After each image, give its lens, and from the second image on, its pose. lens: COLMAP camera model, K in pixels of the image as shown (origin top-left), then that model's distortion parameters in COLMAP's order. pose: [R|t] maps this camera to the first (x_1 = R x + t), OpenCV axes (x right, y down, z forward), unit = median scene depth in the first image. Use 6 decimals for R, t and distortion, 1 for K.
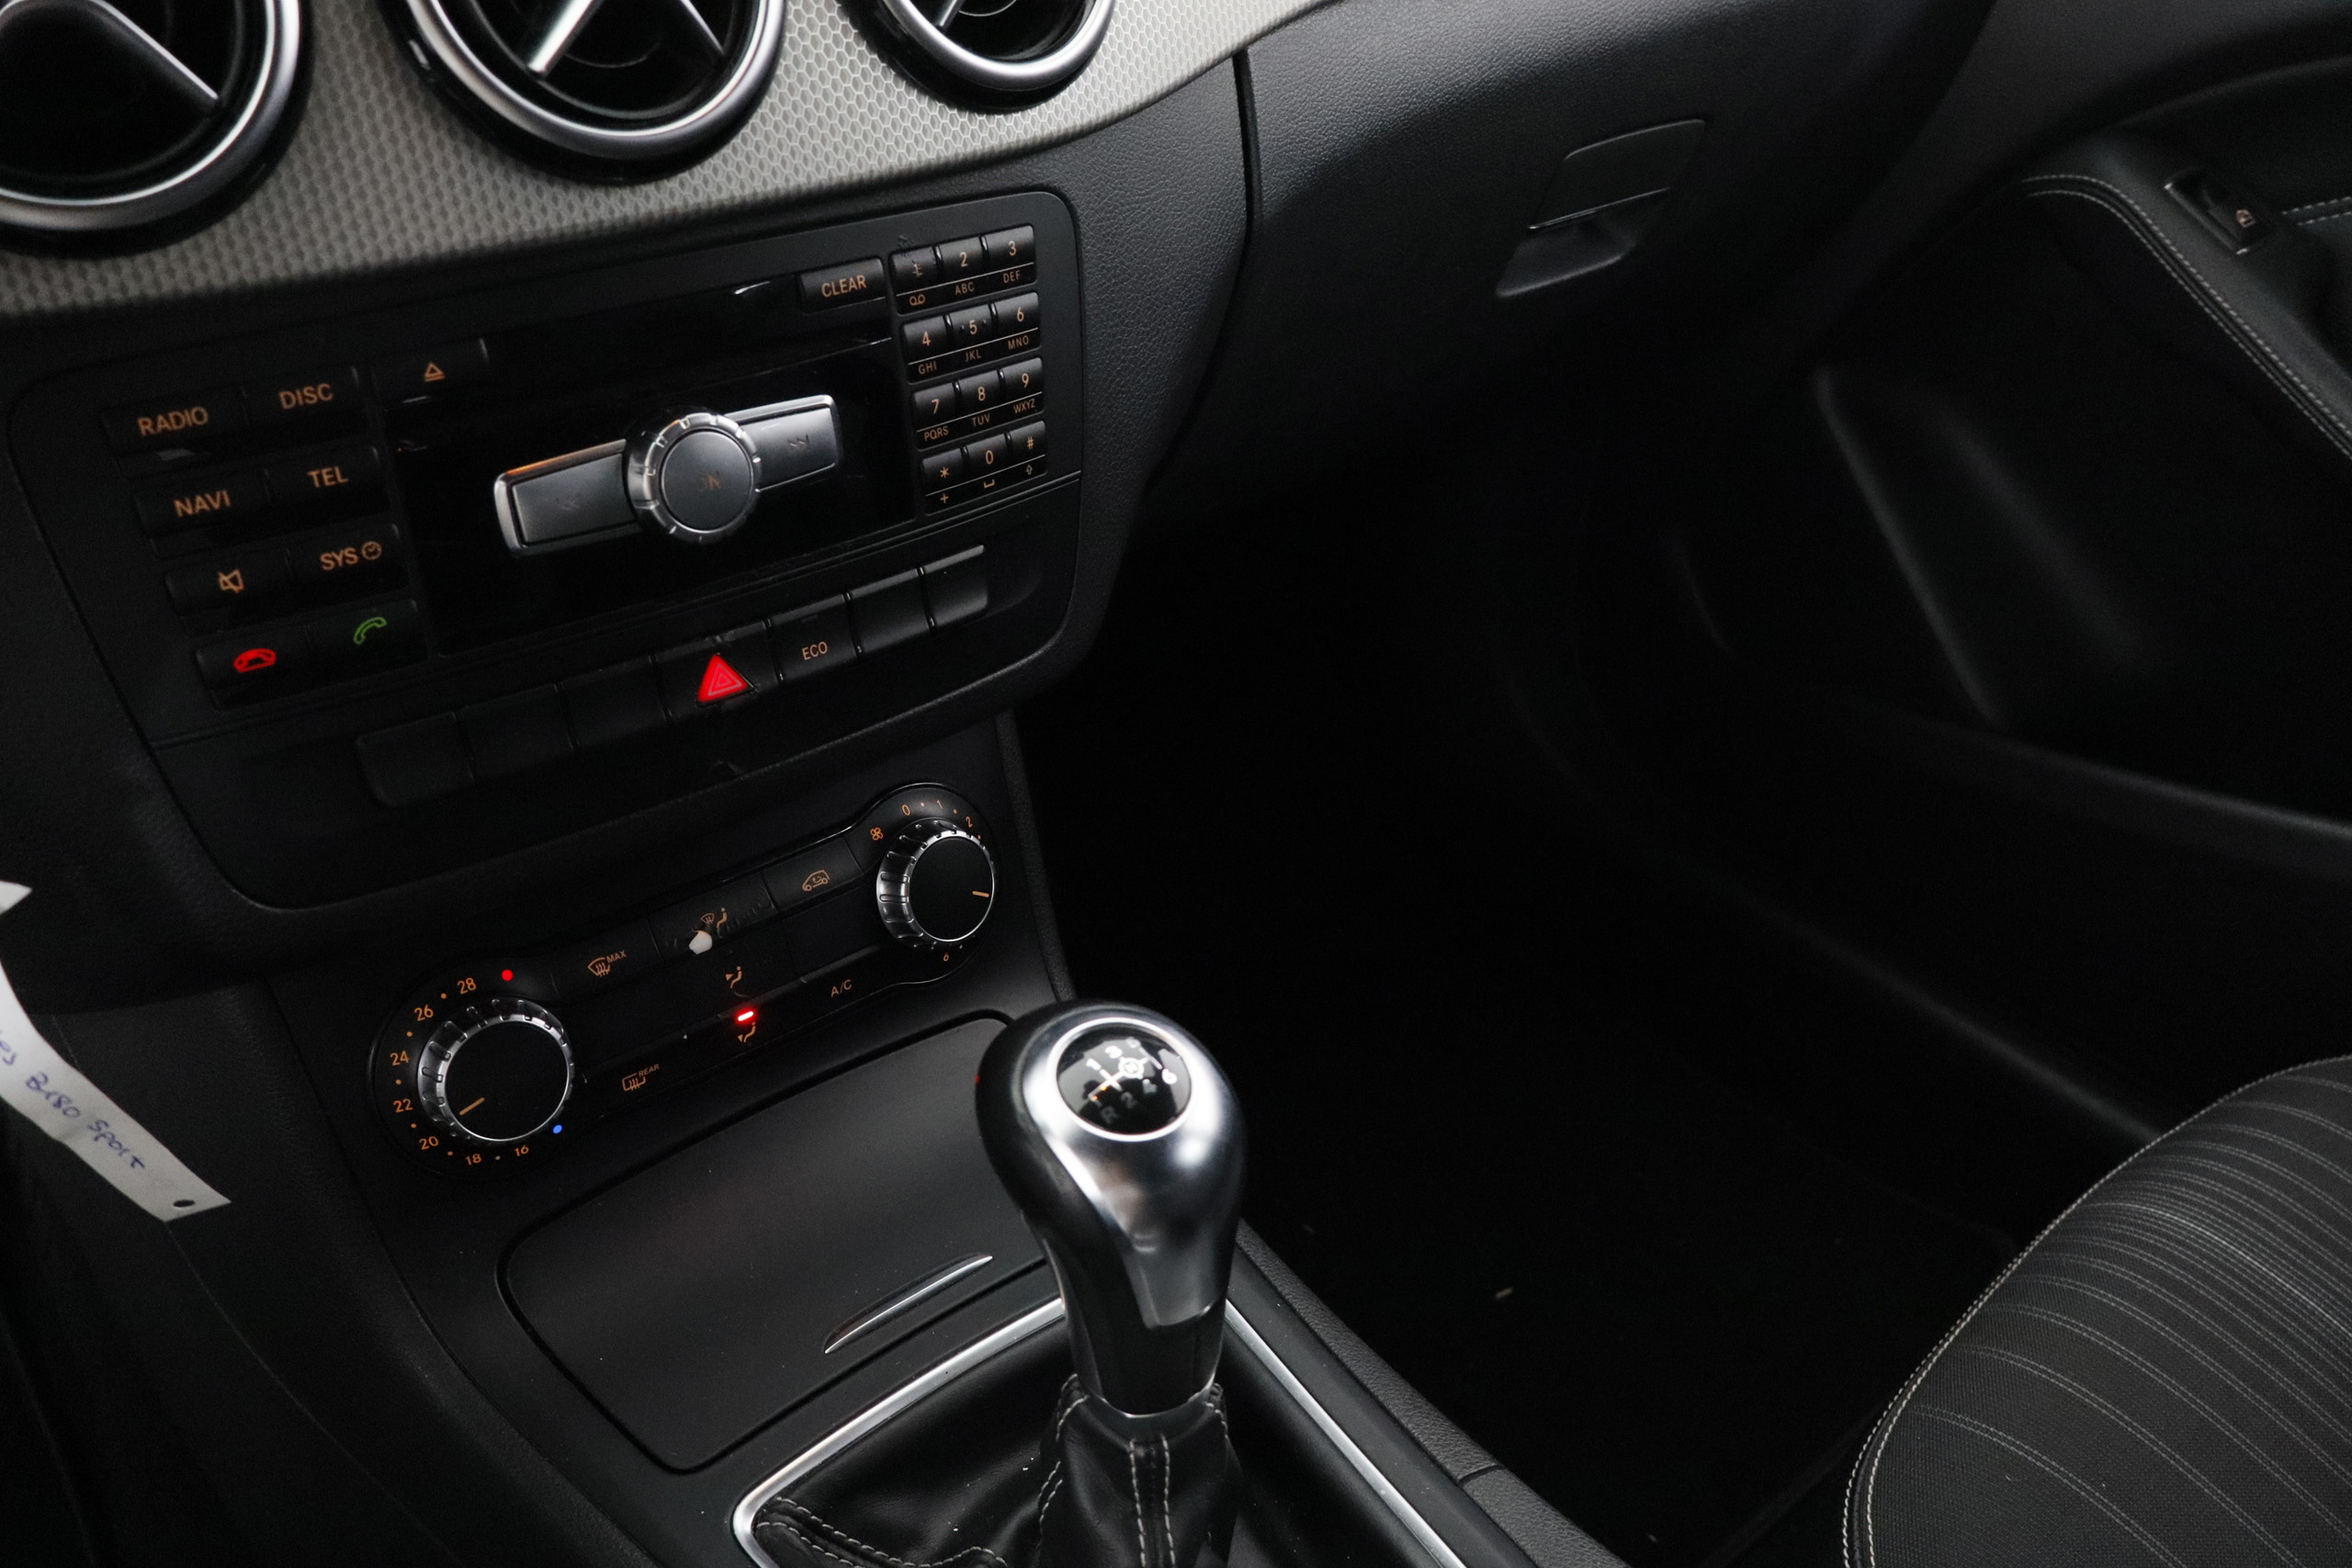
lens RADIAL K [[2013.9, 0, 1186.6], [0, 2013.9, 759.6], [0, 0, 1]] dist [-0.000095, 0.005195]
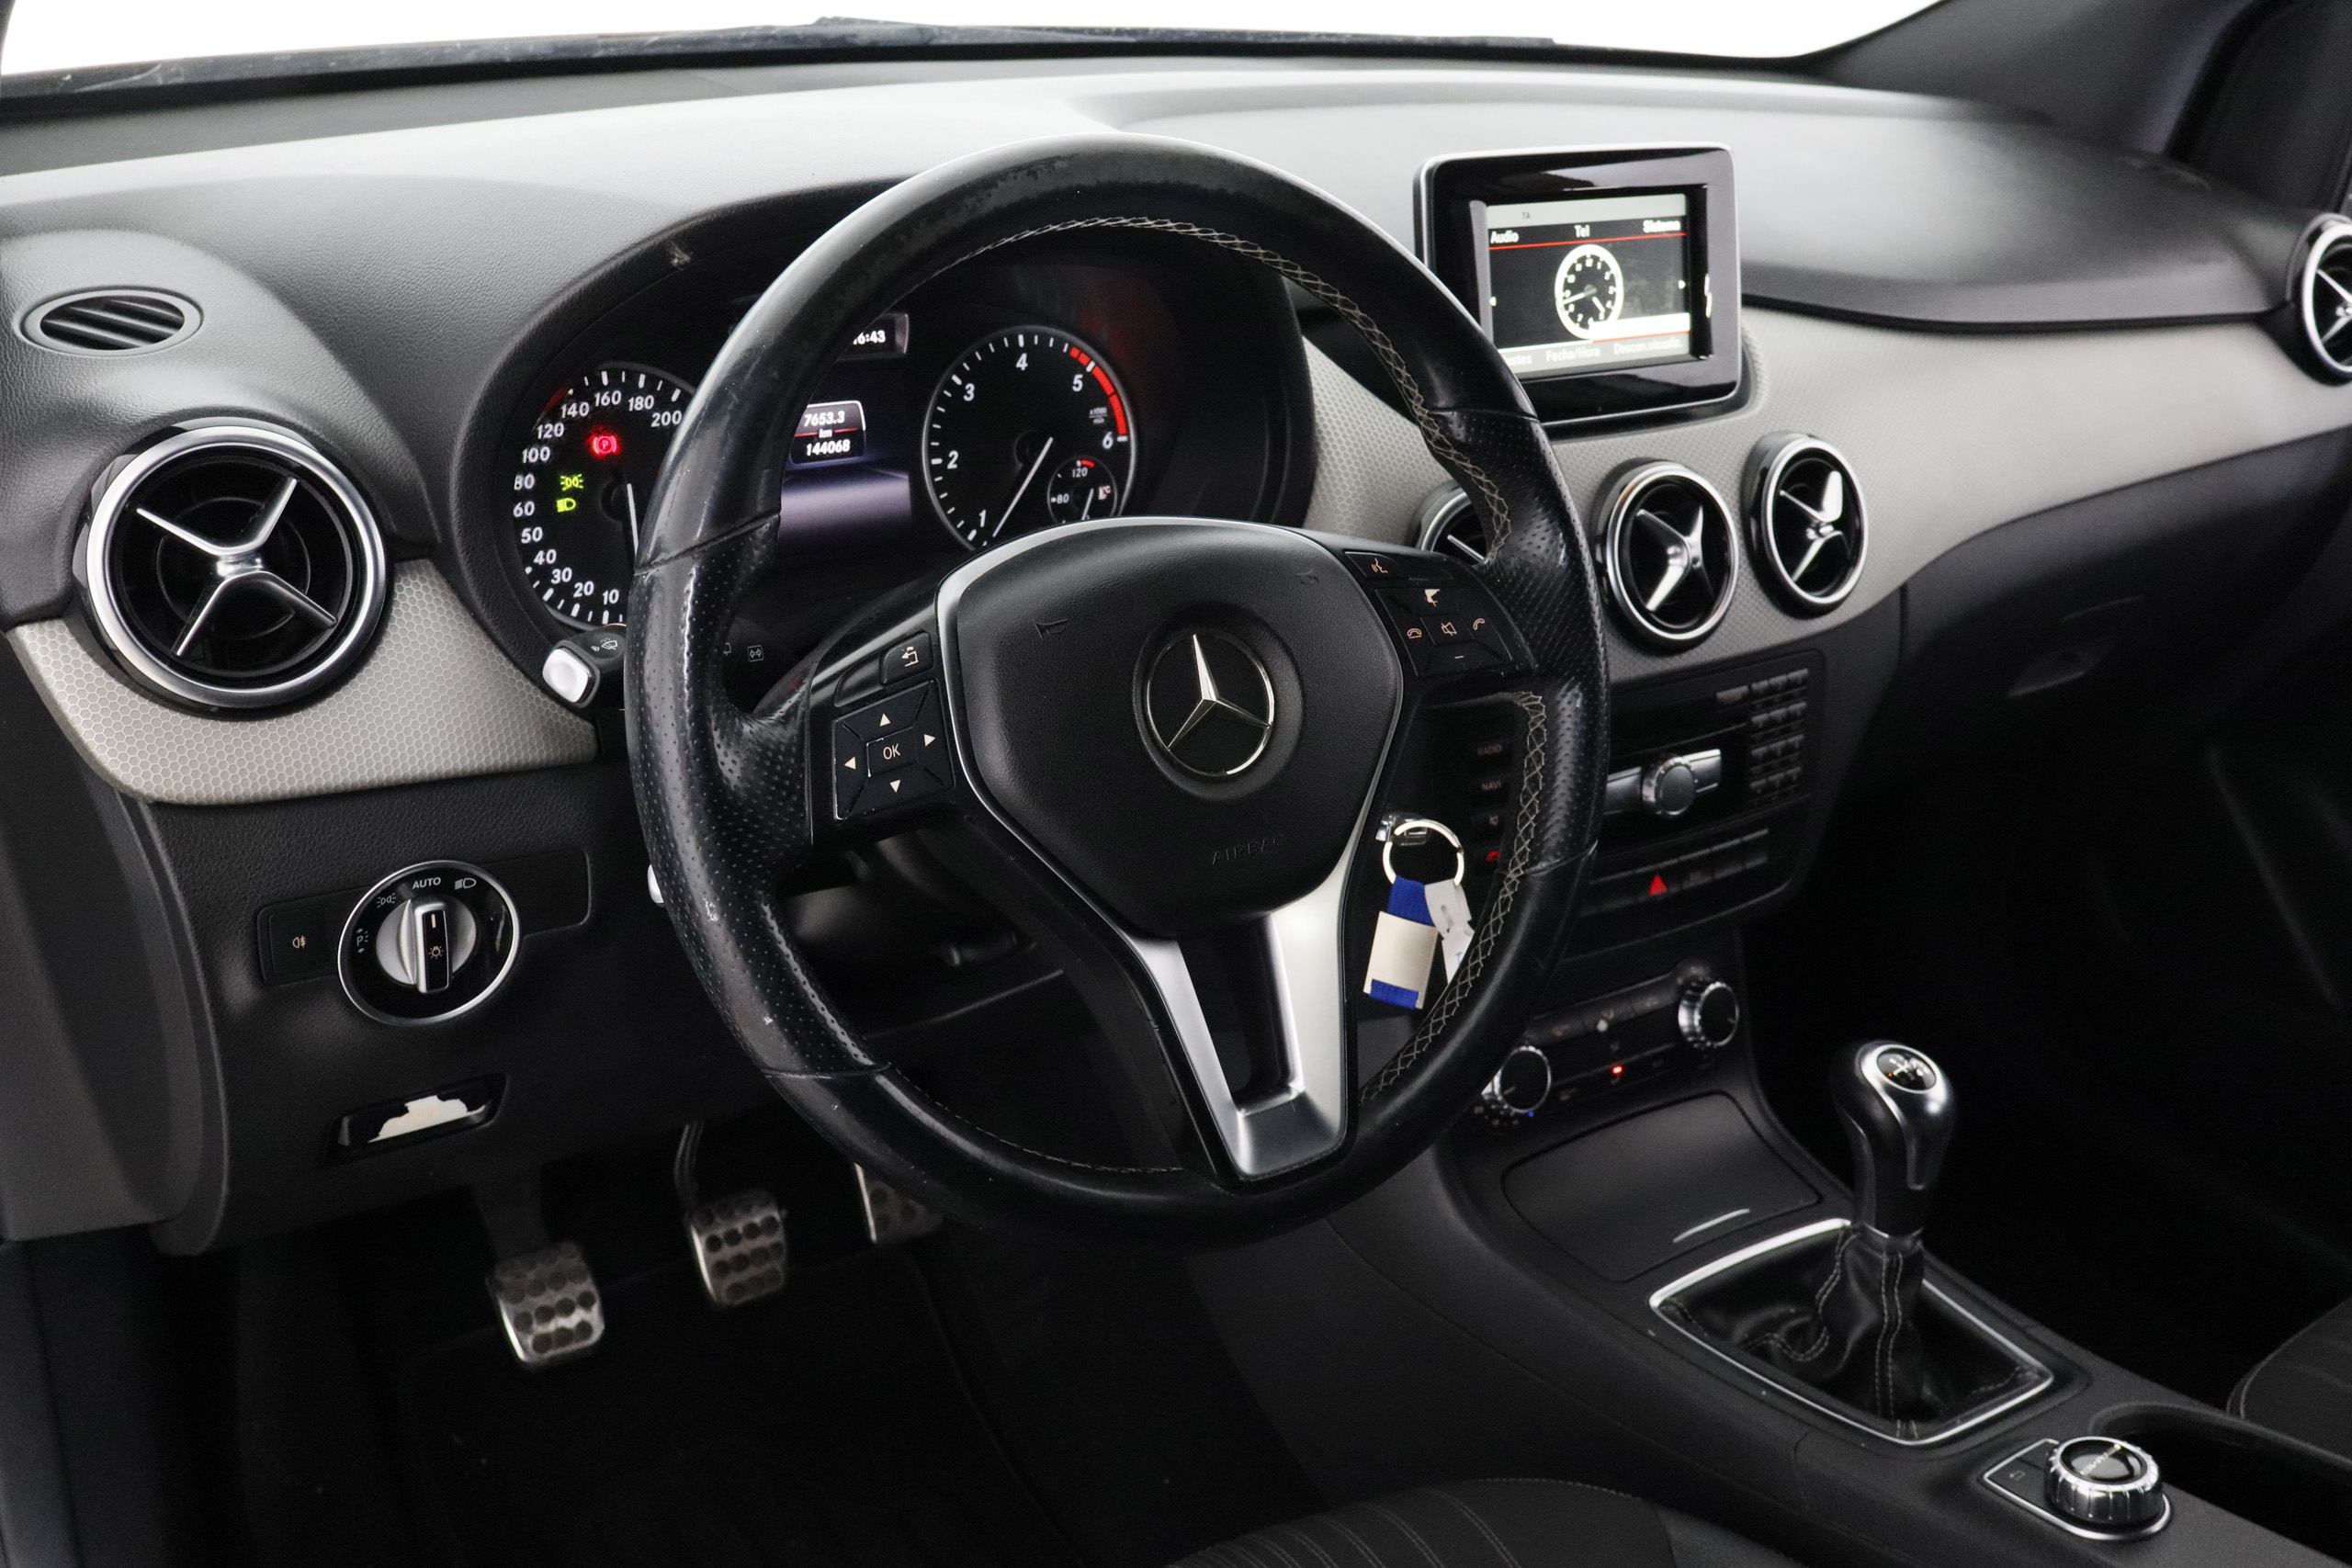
lens RADIAL K [[2412.1, 0, 1184.8], [0, 2412.1, 786.5], [0, 0, 1]] dist [0.068323, 0.000000]
pose [[0.994213, 0.072097, -0.079644, -0.484390], [-0.081507, 0.989173, -0.122035, 0.184077], [0.069984, 0.127821, 0.989325, -1.352645]]
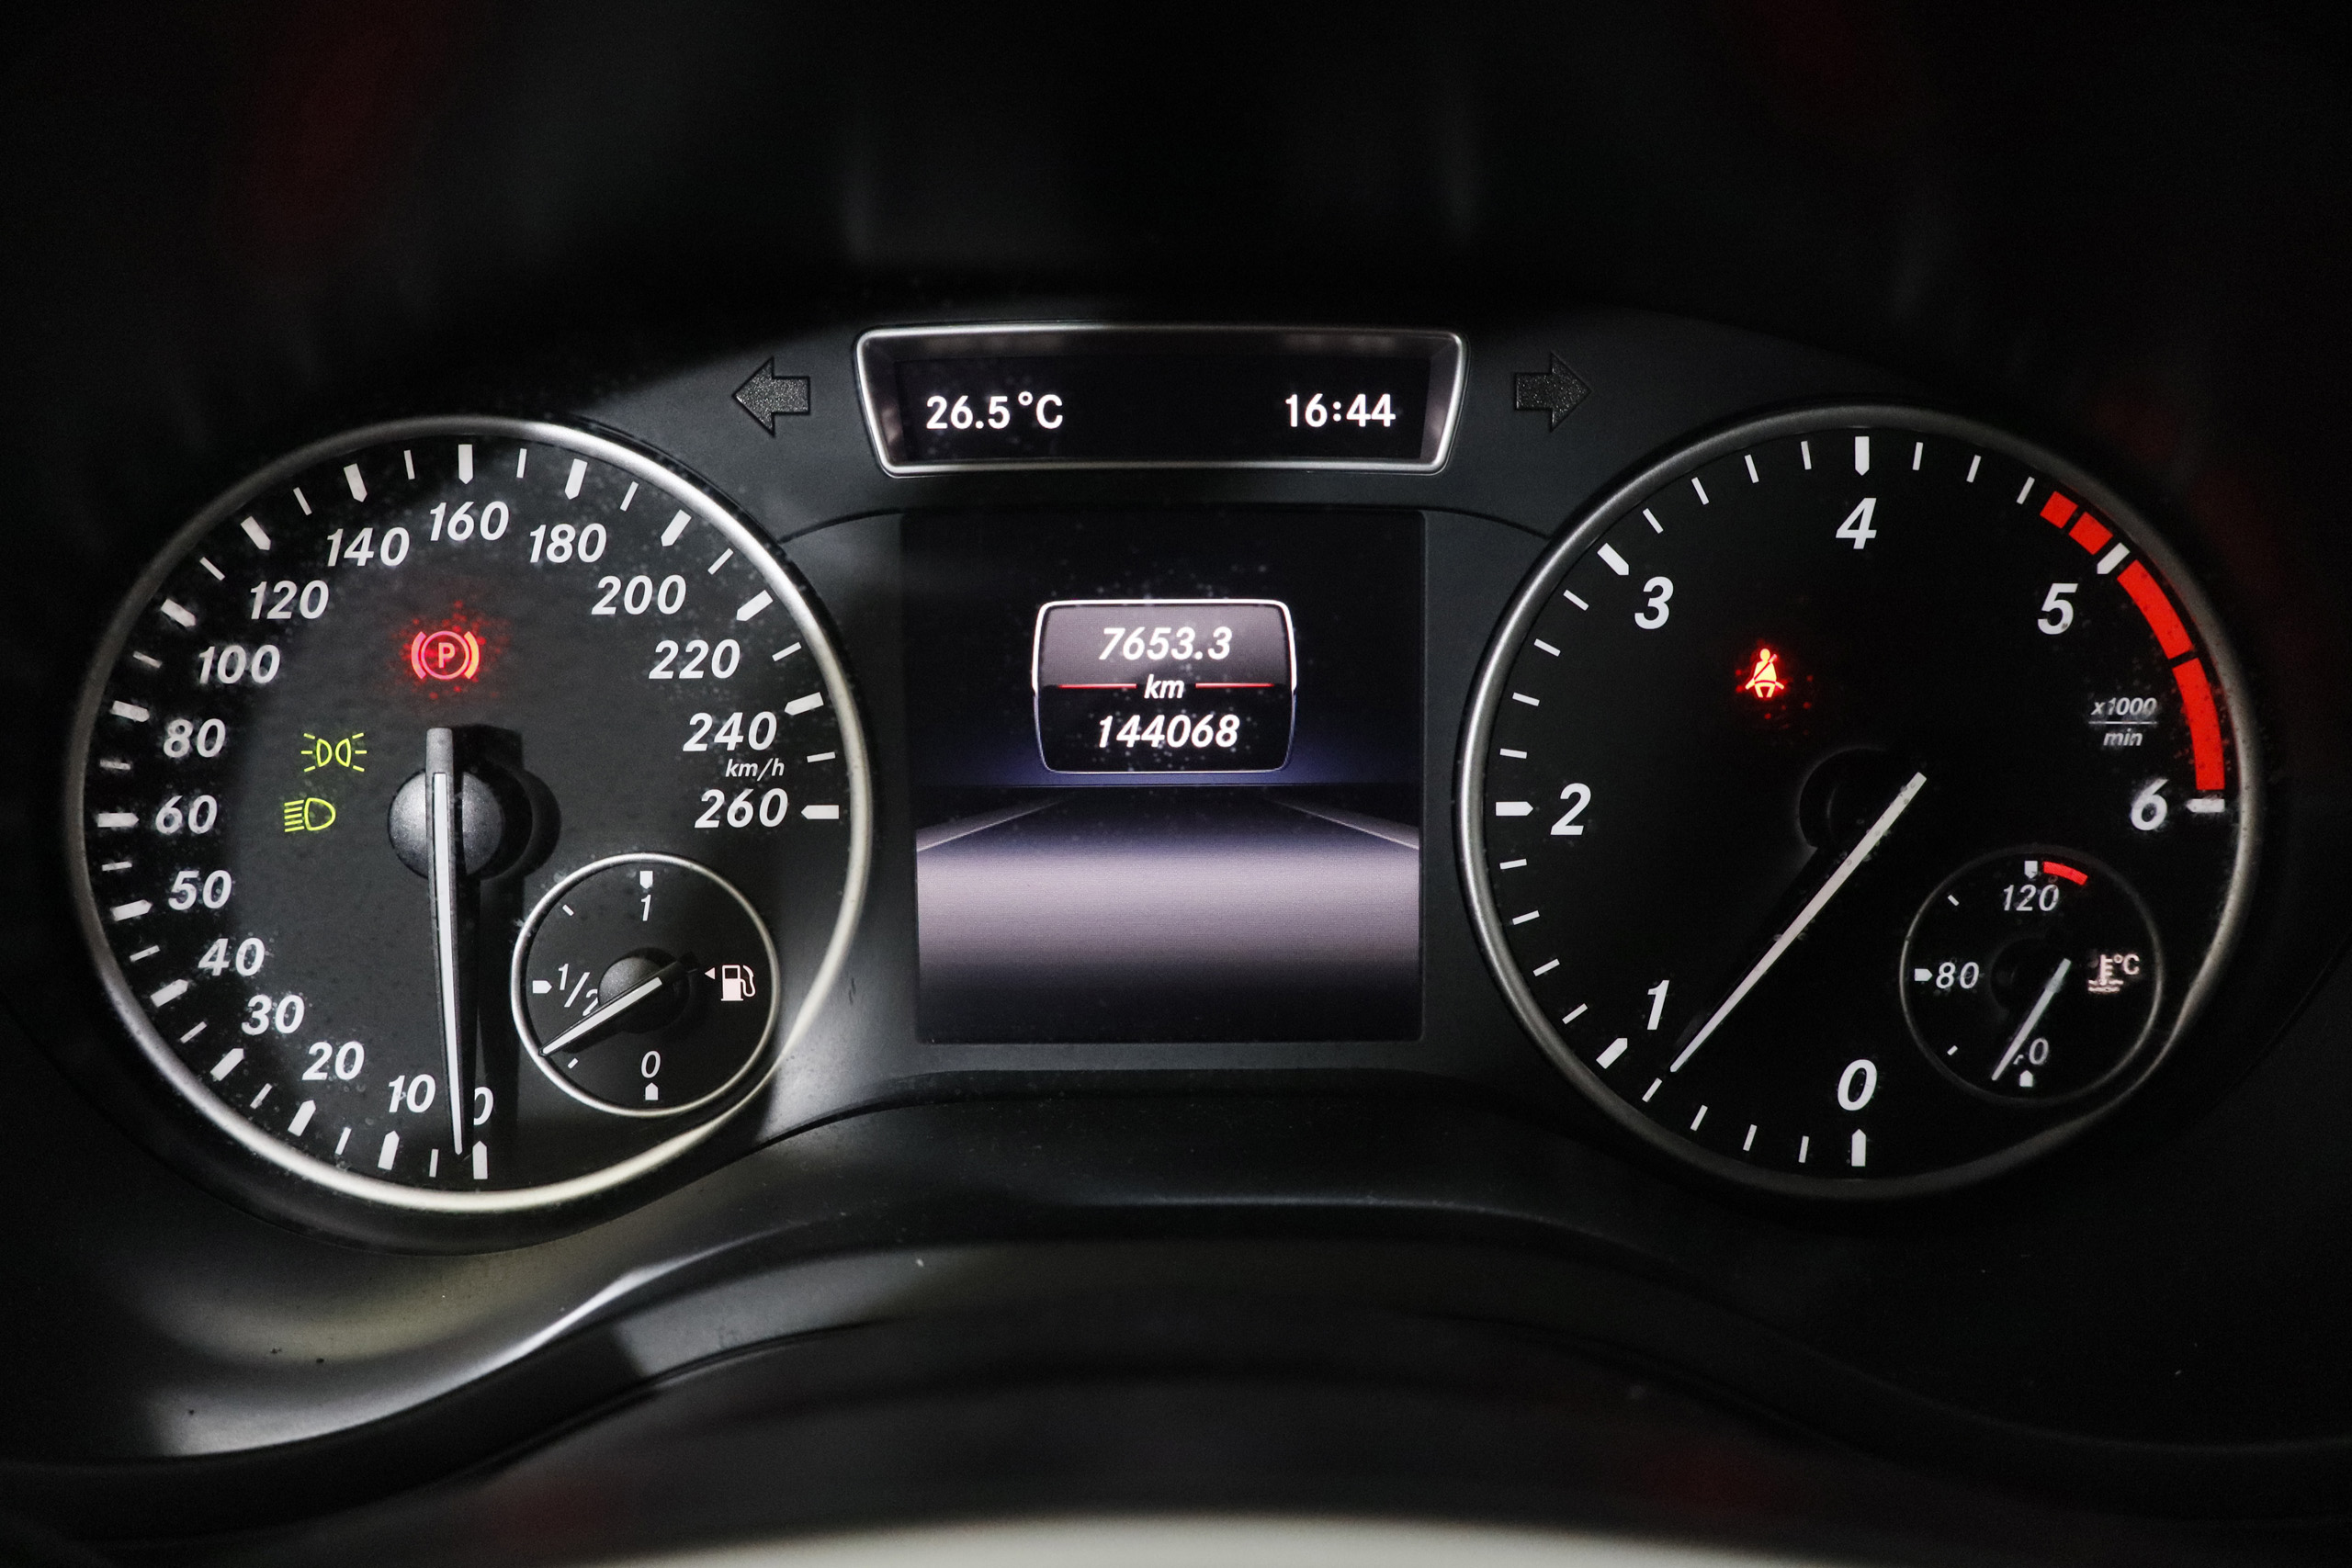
lens RADIAL K [[2013.9, 0, 1174.9], [0, 2013.9, 765.3], [0, 0, 1]] dist [-0.000095, 0.005195]
pose [[0.780284, 0.163771, -0.603602, -0.624001], [-0.302007, 0.943793, -0.134336, -0.231841], [0.547675, 0.287112, 0.785887, 0.144140]]
